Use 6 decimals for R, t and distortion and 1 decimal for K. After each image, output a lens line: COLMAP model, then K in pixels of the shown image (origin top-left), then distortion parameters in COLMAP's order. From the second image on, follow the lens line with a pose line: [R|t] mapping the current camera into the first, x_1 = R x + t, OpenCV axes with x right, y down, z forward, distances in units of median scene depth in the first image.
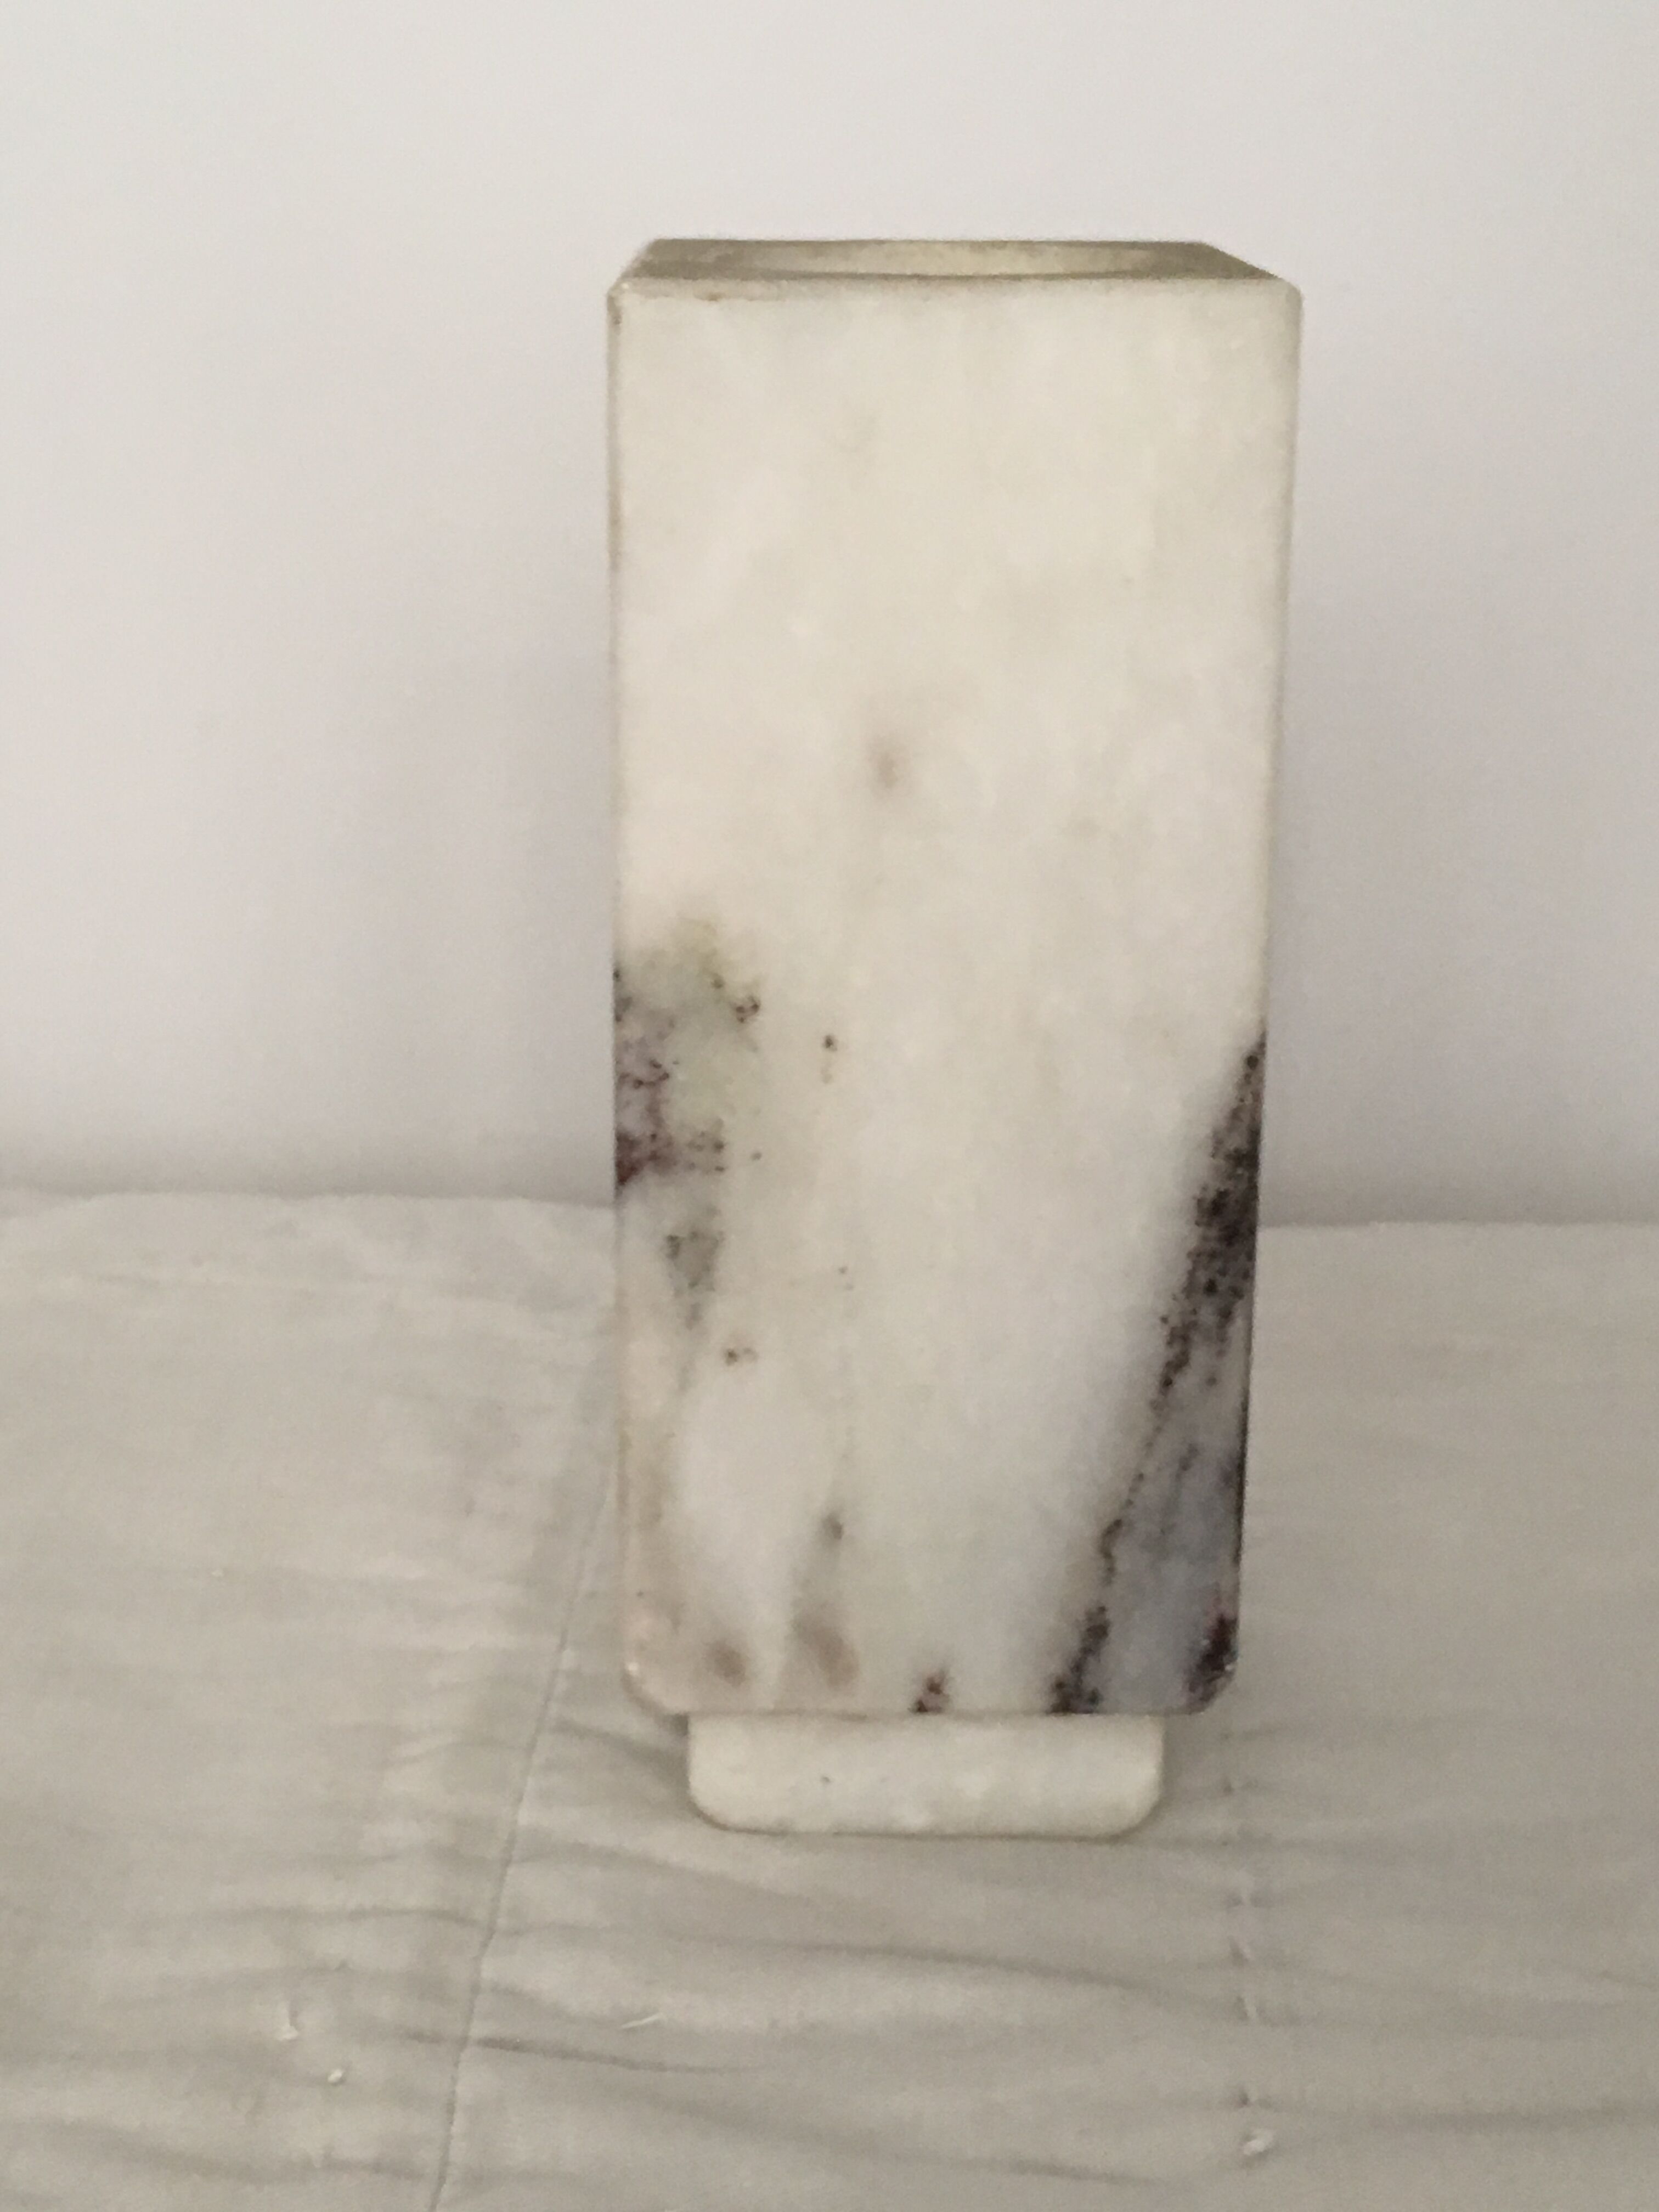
lens RADIAL K [[3356.6, 0, 847.3], [0, 3356.6, 1096.6], [0, 0, 1]] dist [0.055609, 0.000000]
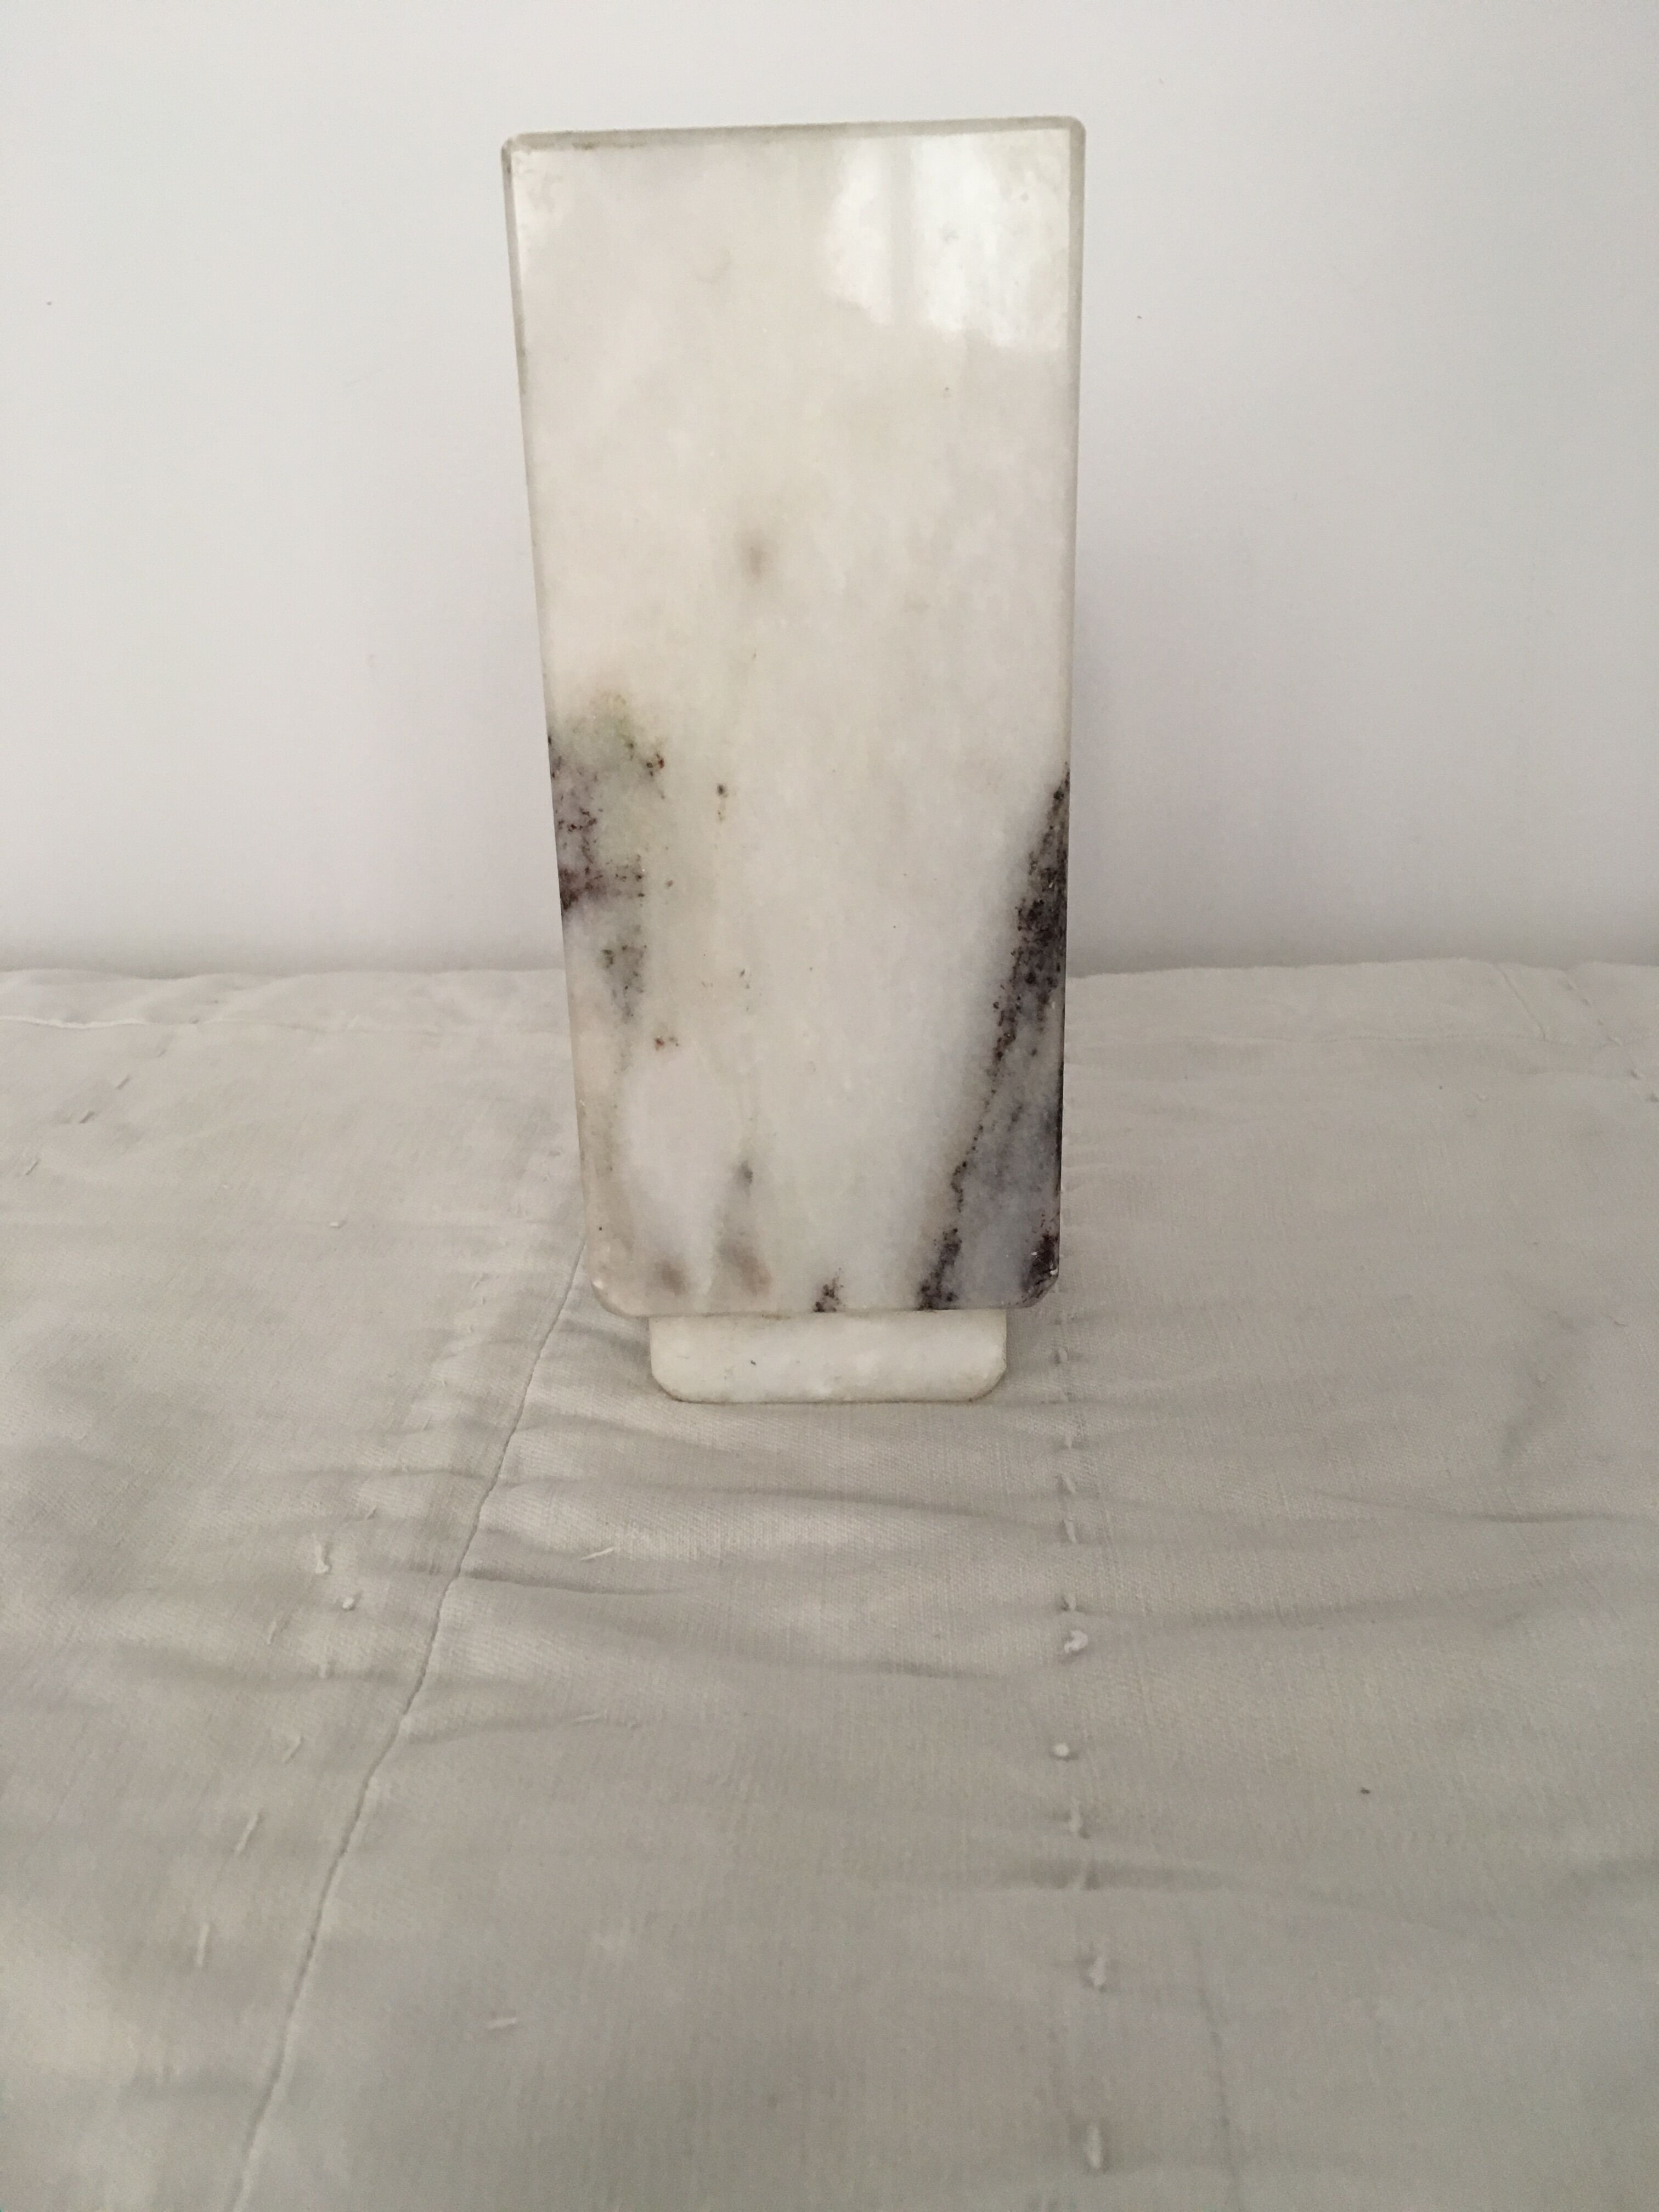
lens RADIAL K [[1856.2, 0, 828.1], [0, 1856.2, 1105.1], [0, 0, 1]] dist [0.044147, -0.043288]
pose [[0.999144, -0.027790, -0.030630, 0.051481], [0.030032, 0.996705, 0.075346, 0.049342], [0.028435, -0.076201, 0.996687, 0.289811]]
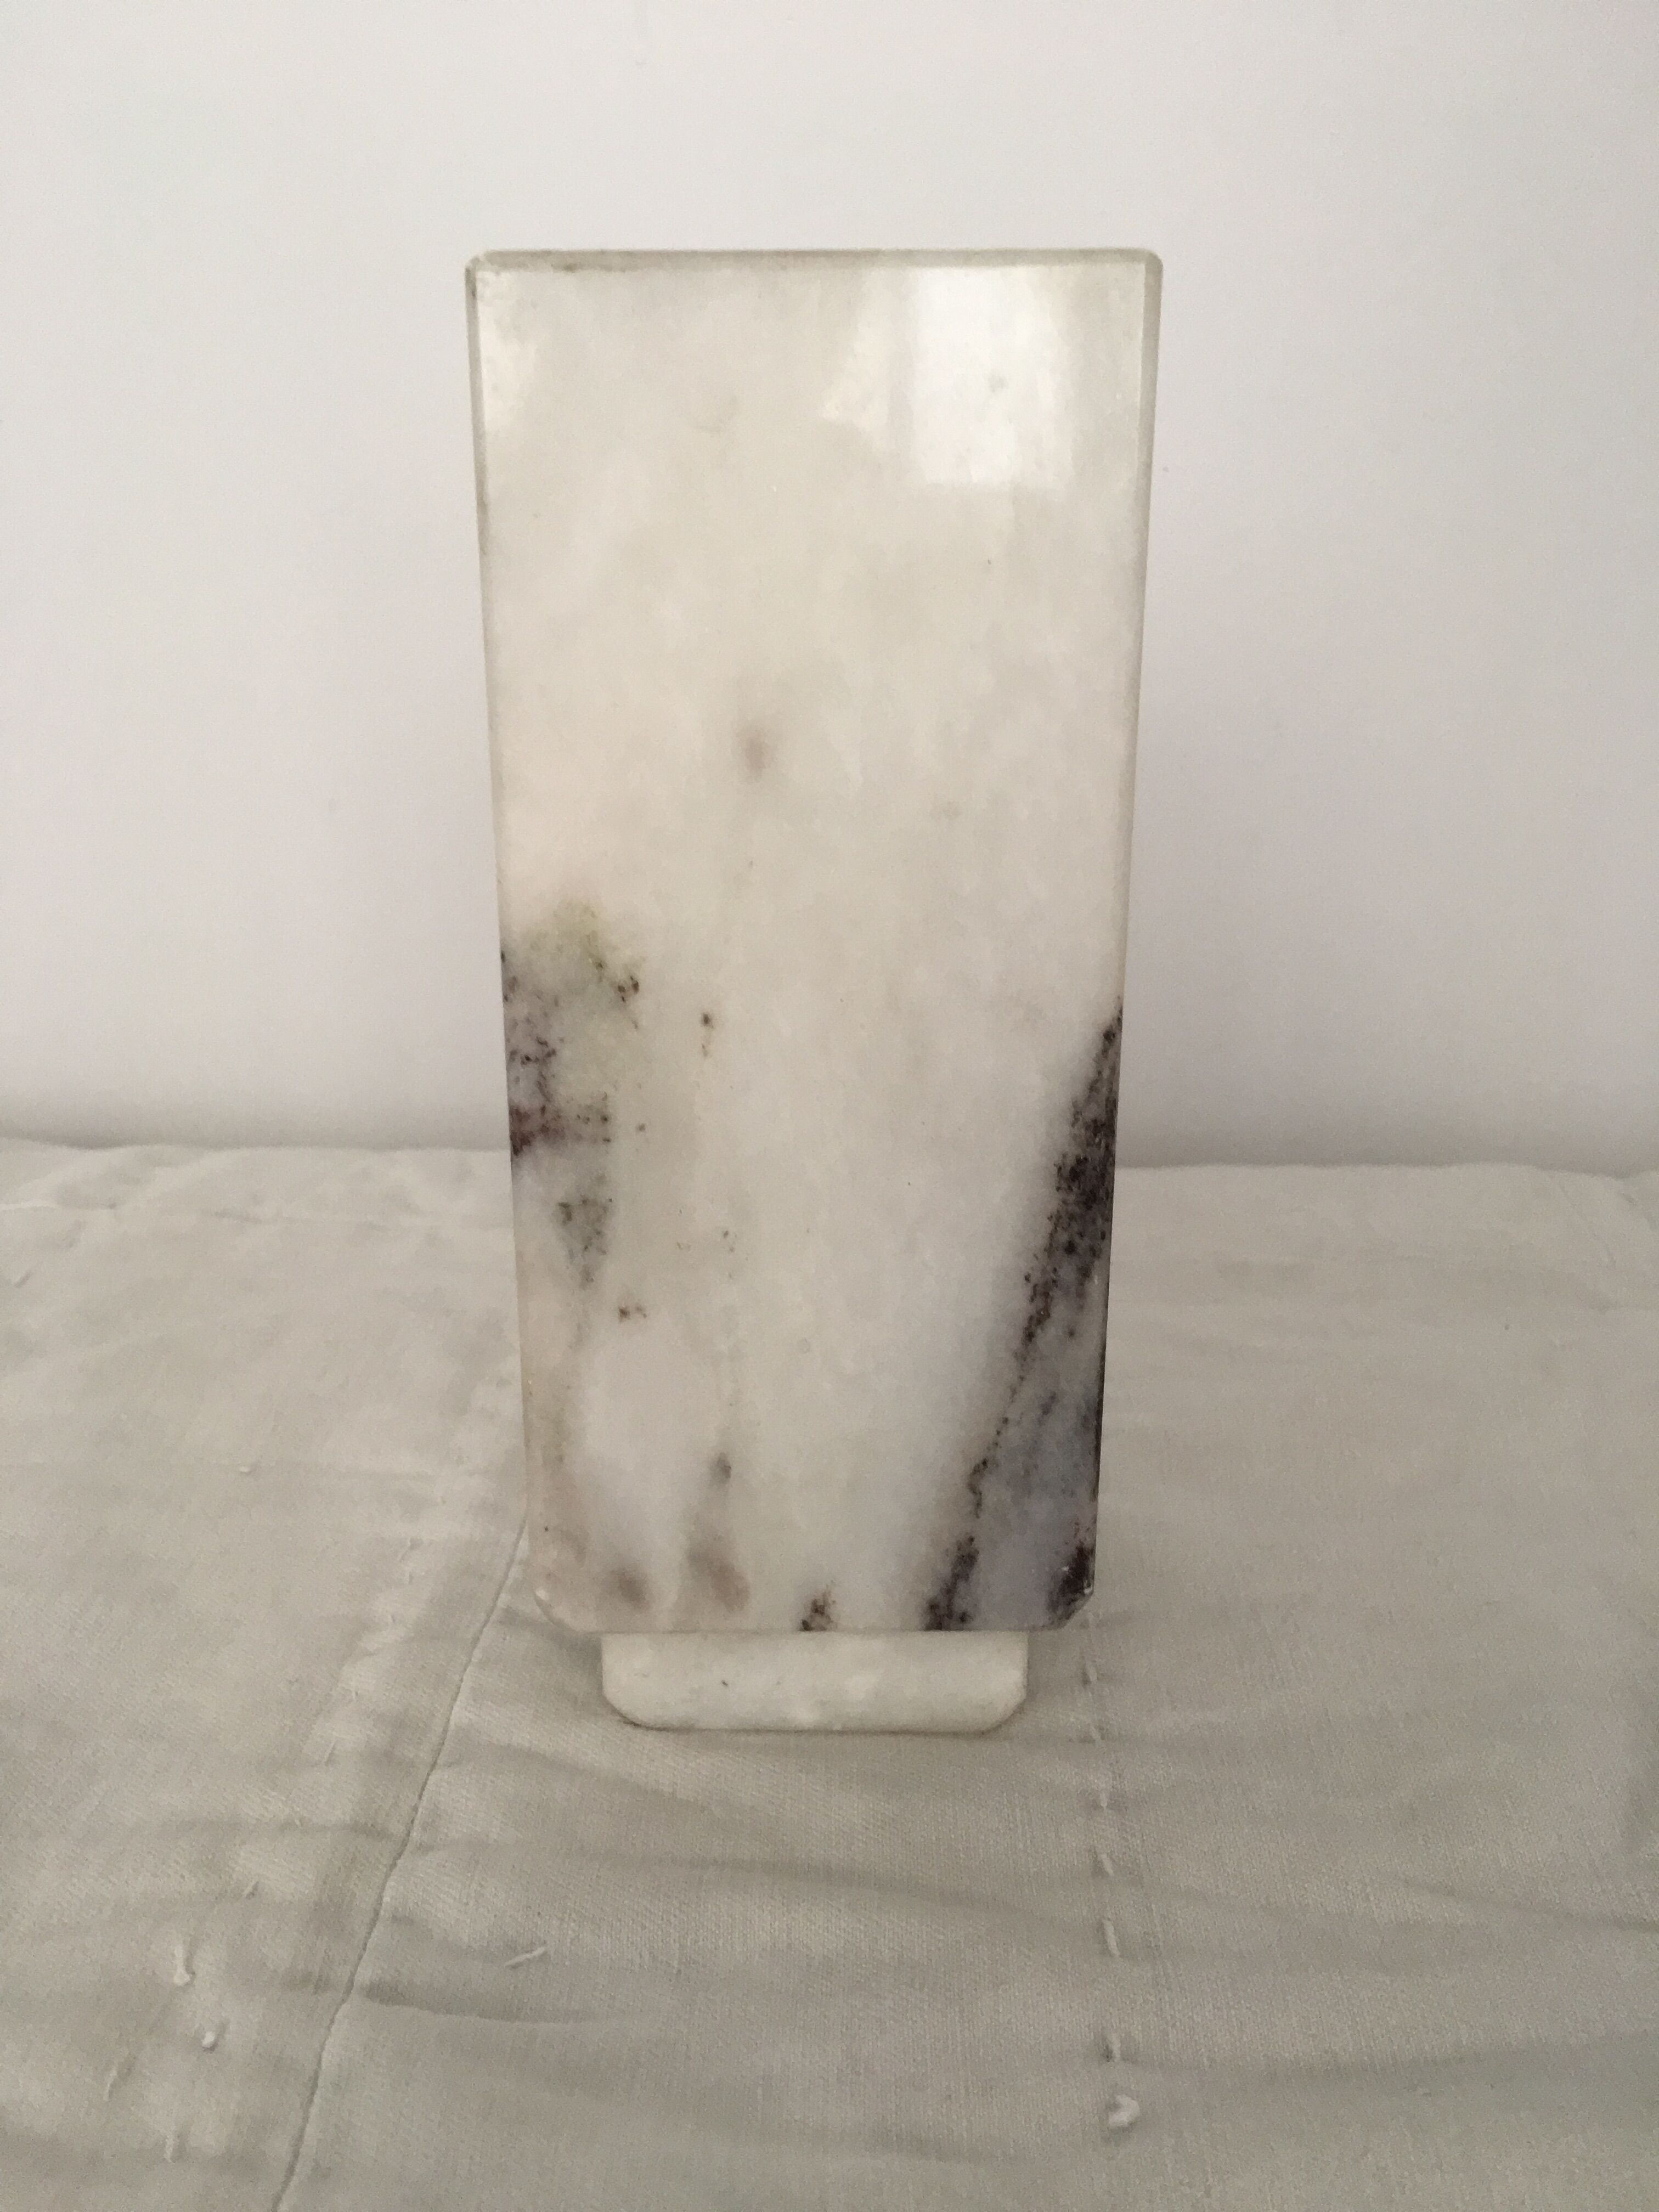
lens RADIAL K [[1856.2, 0, 813.0], [0, 1856.2, 1109.7], [0, 0, 1]] dist [0.044147, -0.043288]
pose [[0.999709, -0.004750, -0.023634, 0.040540], [0.005198, 0.999807, 0.018937, 0.001186], [0.023539, -0.019054, 0.999541, 0.408201]]
